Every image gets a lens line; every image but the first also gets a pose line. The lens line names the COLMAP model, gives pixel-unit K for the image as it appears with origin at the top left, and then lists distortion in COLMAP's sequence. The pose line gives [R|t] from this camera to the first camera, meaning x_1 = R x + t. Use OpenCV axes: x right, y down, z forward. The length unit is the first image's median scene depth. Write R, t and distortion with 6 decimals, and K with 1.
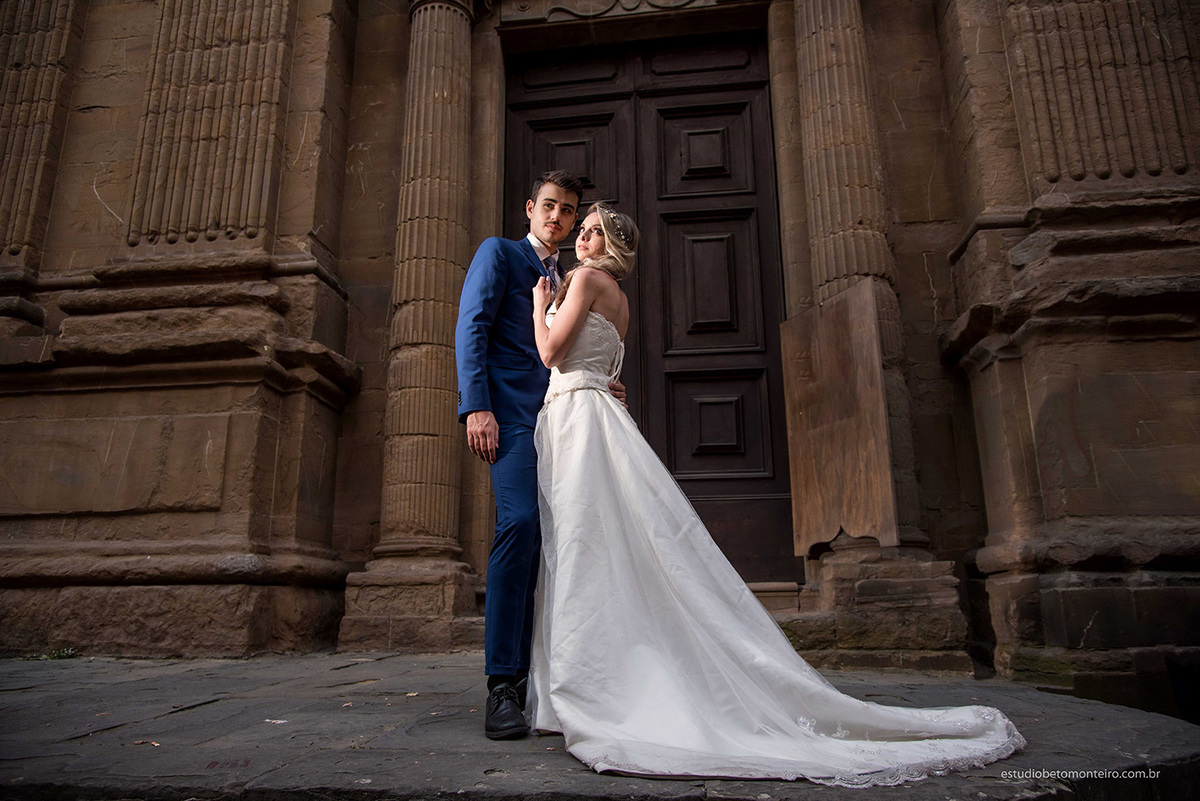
lens RADIAL K [[815.5, 0, 596.1], [0, 815.5, 403.1], [0, 0, 1]] dist [-0.003727, -0.002658]
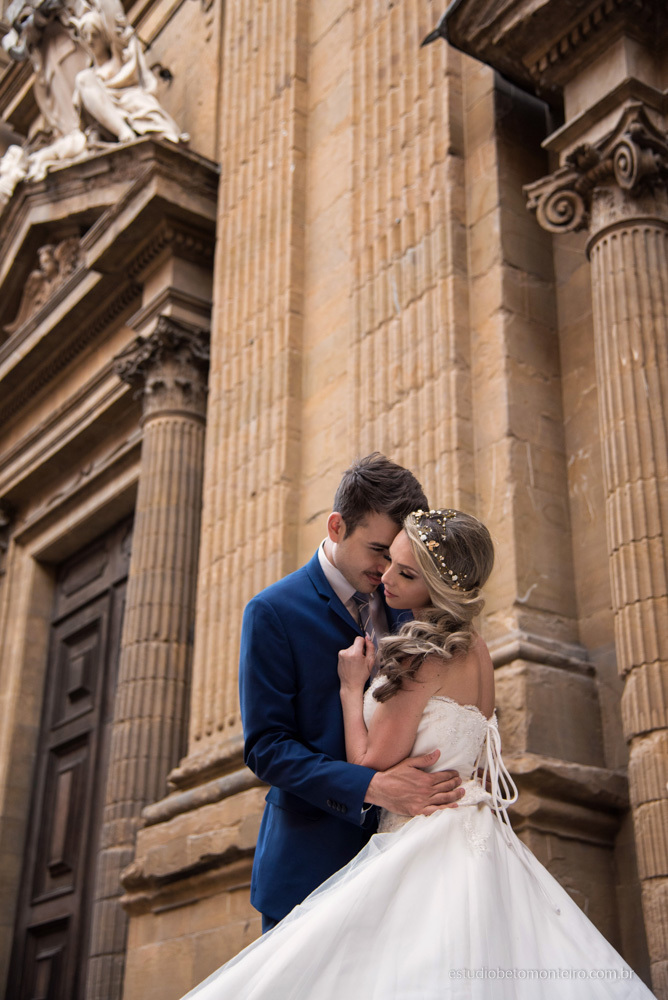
lens RADIAL K [[1376.3, 0, 334.0], [0, 1376.3, 500.0], [0, 0, 1]] dist [0.221007, 0.151308]
pose [[0.674523, -0.302341, -0.673504, 0.433153], [0.176167, 0.951858, -0.250863, -0.010029], [0.716926, 0.050564, 0.695313, -0.004155]]
